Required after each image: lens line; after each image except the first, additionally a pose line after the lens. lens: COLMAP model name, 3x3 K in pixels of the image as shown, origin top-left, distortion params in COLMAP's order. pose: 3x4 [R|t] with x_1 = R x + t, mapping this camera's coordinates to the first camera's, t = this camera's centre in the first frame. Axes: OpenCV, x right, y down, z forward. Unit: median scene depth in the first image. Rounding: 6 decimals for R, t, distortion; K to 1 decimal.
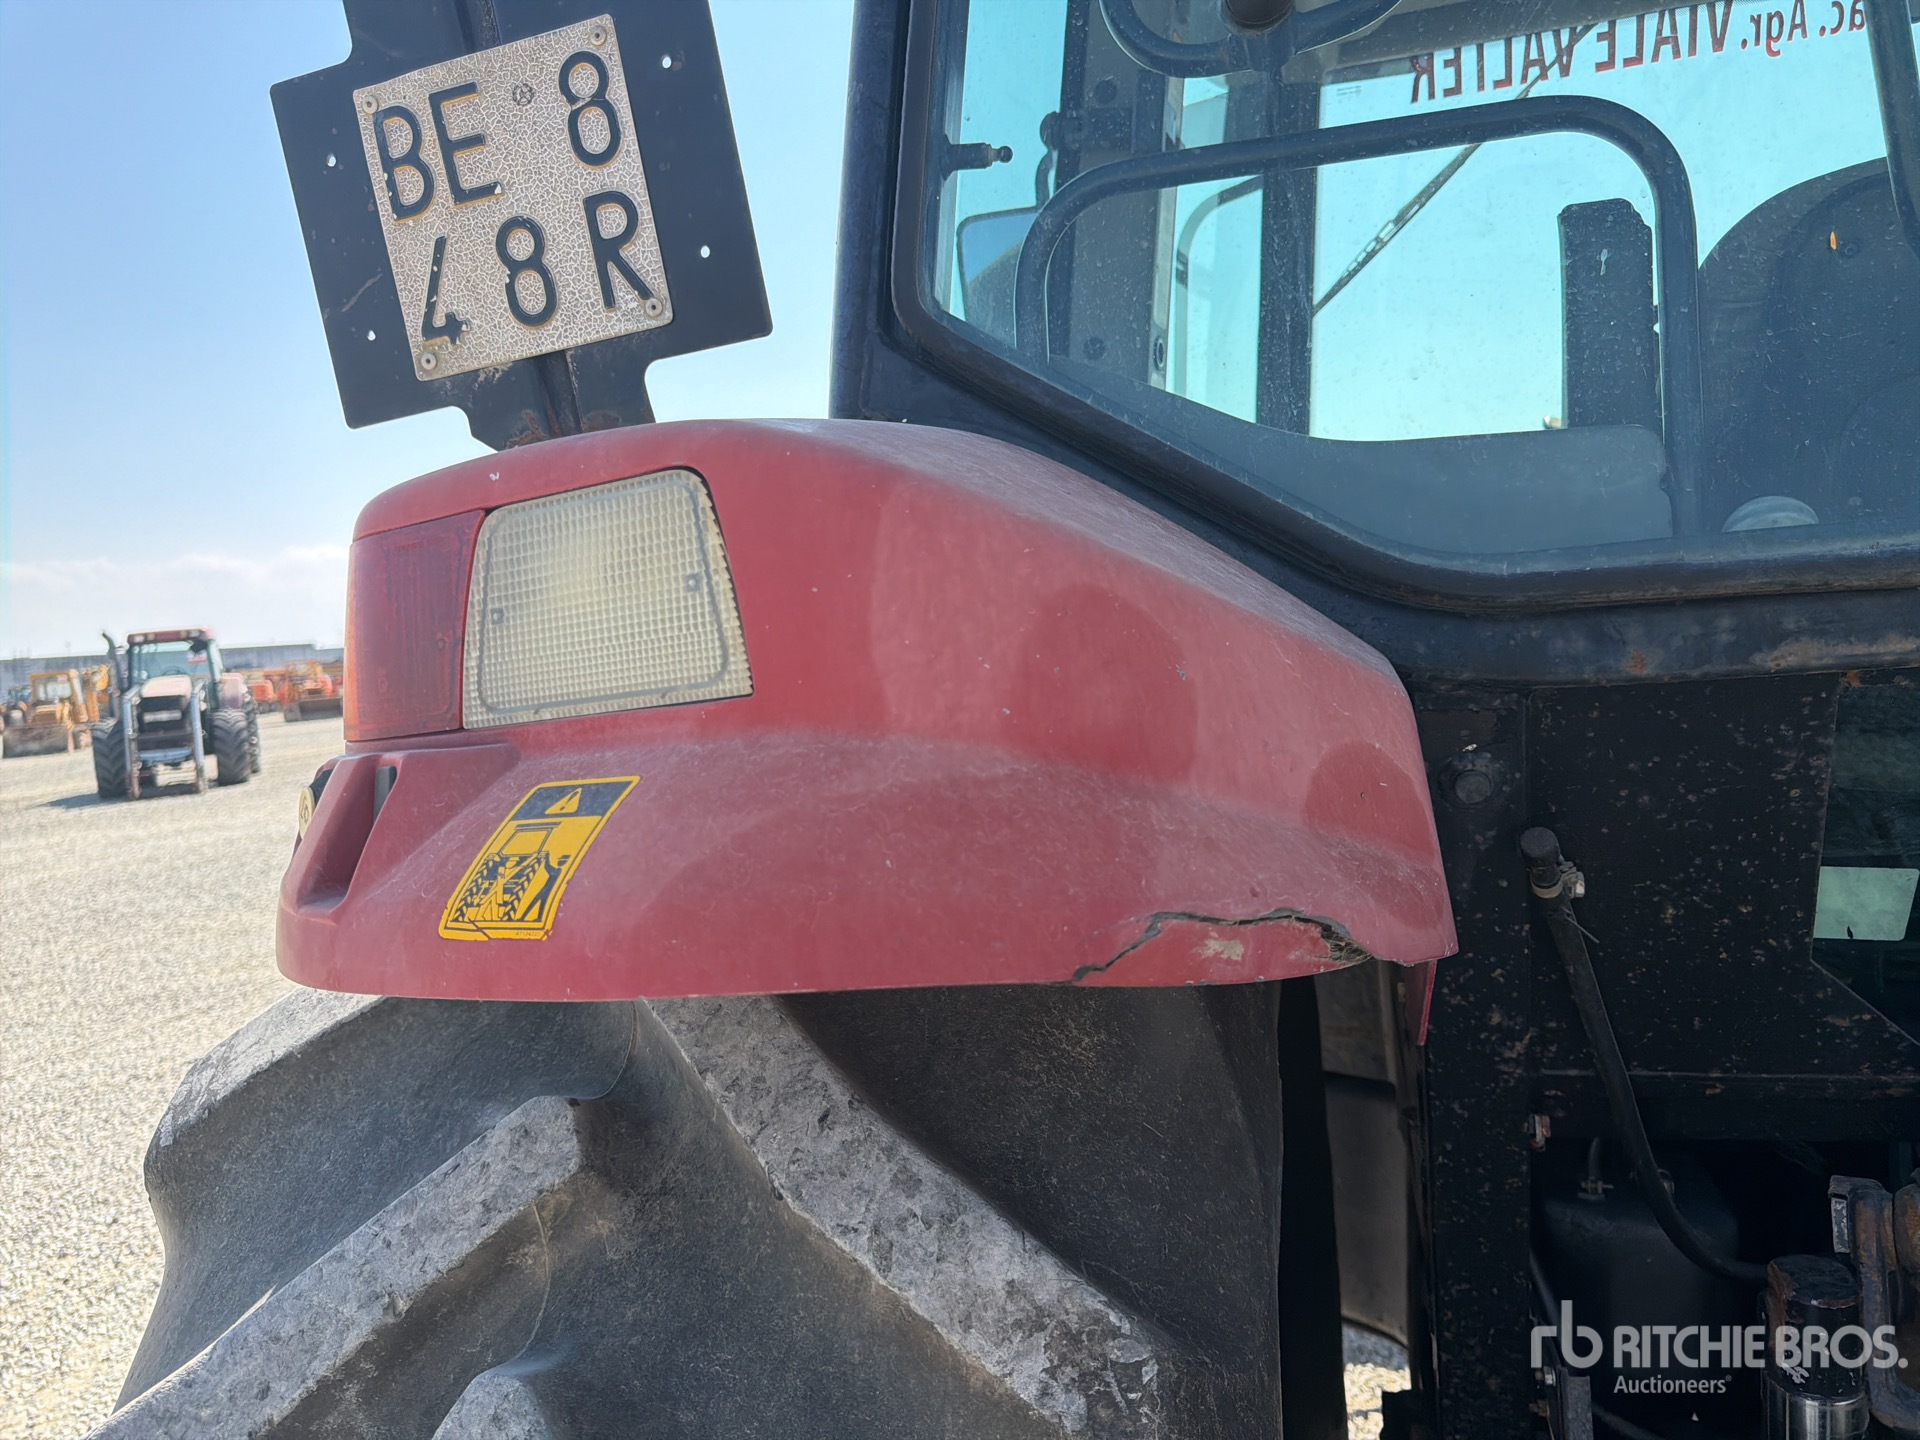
lens RADIAL K [[1387.2, 0, 948.8], [0, 1387.2, 710.7], [0, 0, 1]] dist [0.048159, -0.067861]
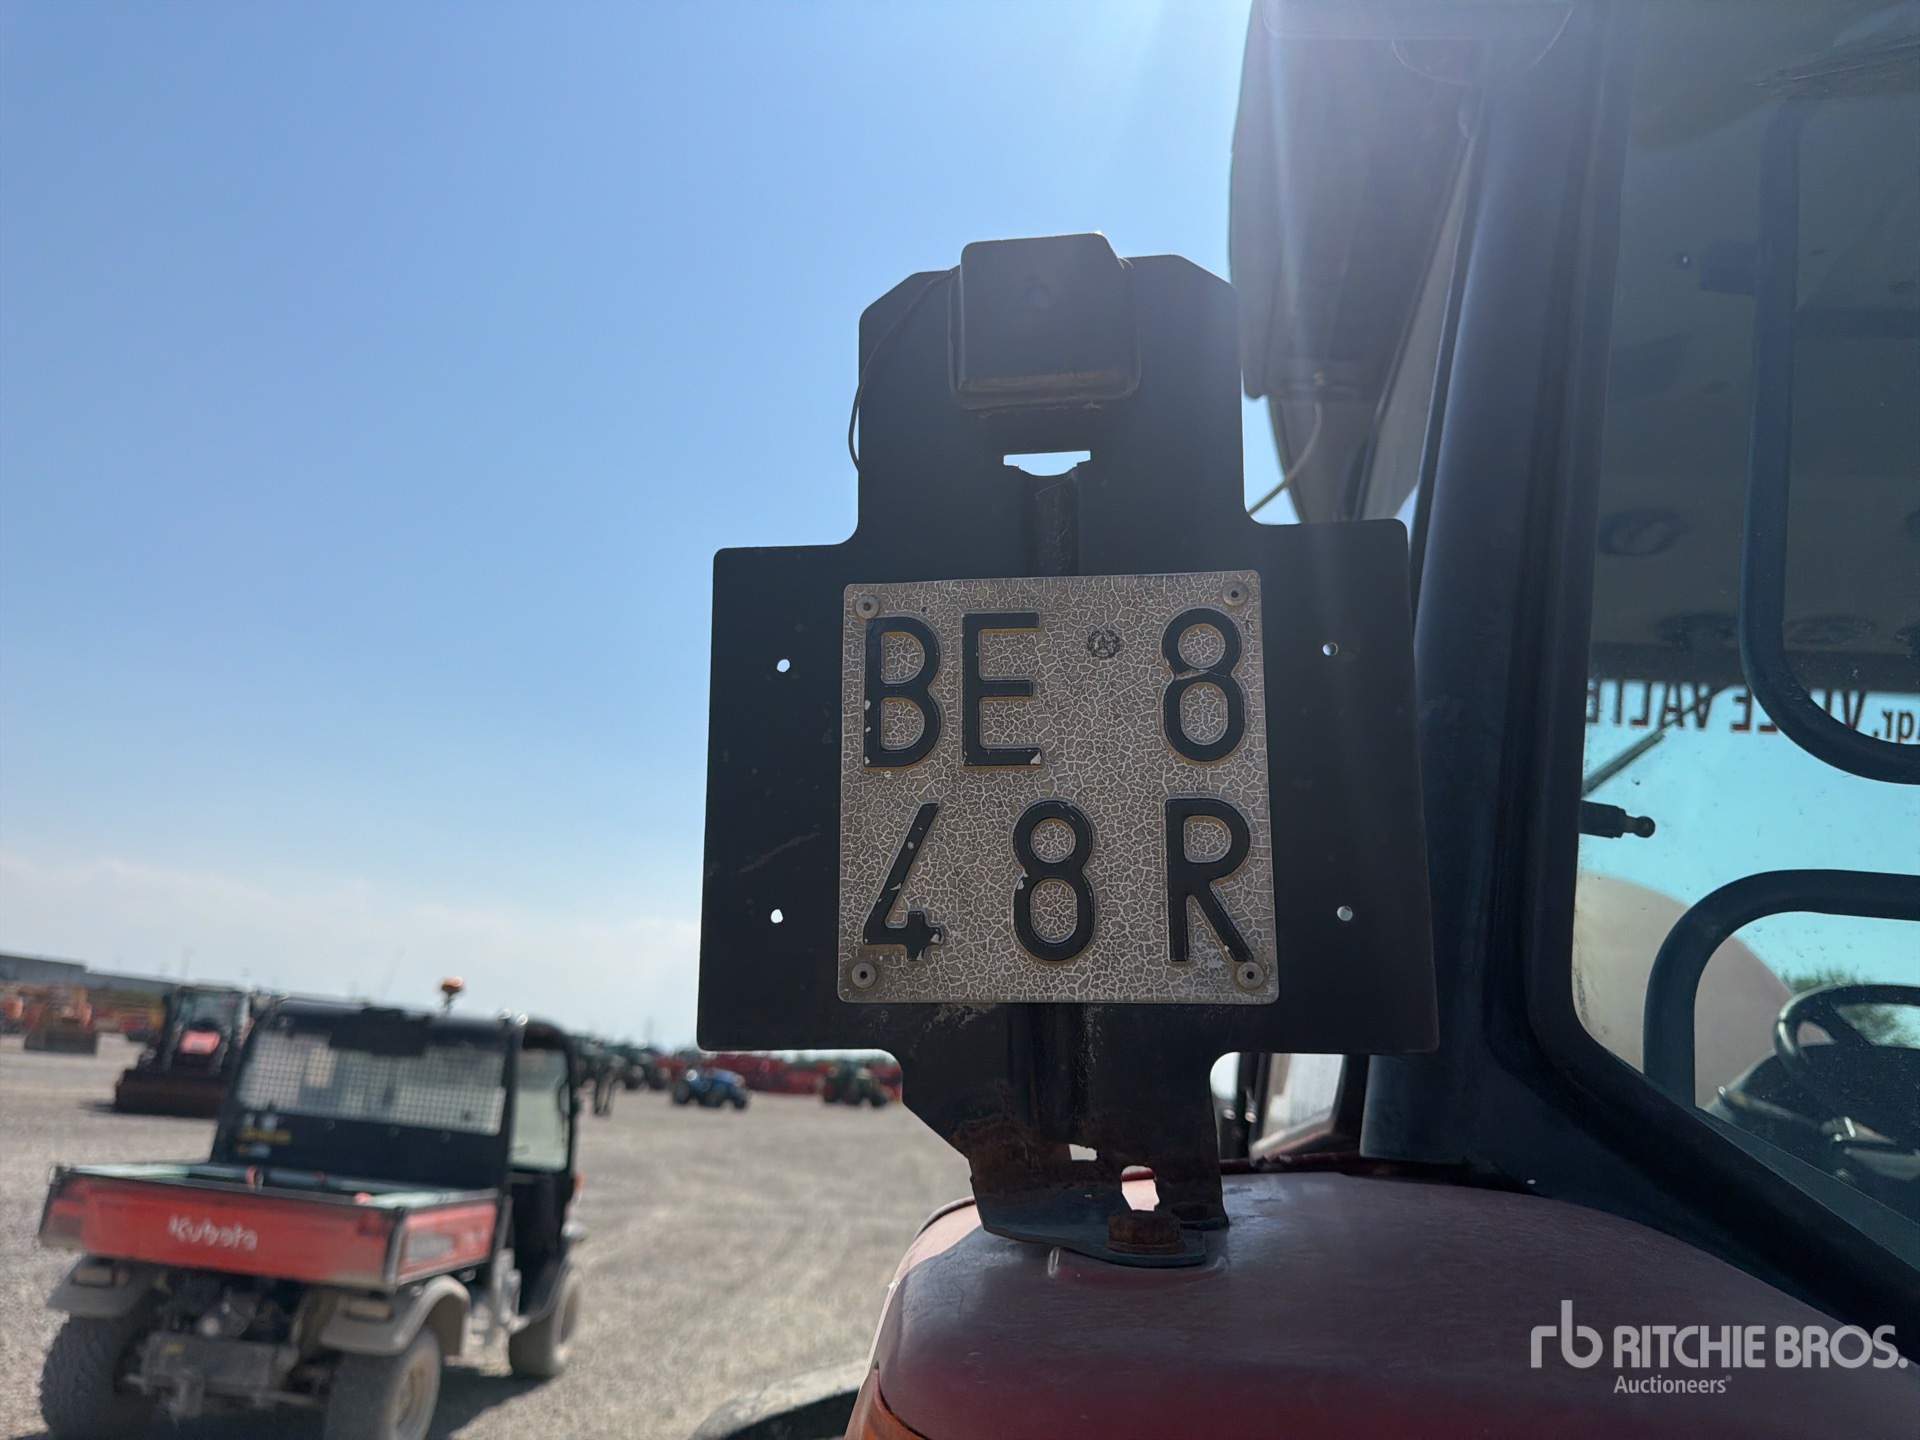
lens RADIAL K [[1387.2, 0, 948.8], [0, 1387.2, 710.7], [0, 0, 1]] dist [0.048159, -0.067861]
pose [[0.976229, 0.198833, 0.086272, -0.426575], [-0.162584, 0.935005, -0.315171, -0.172033], [-0.143331, 0.293653, 0.945105, 0.351668]]
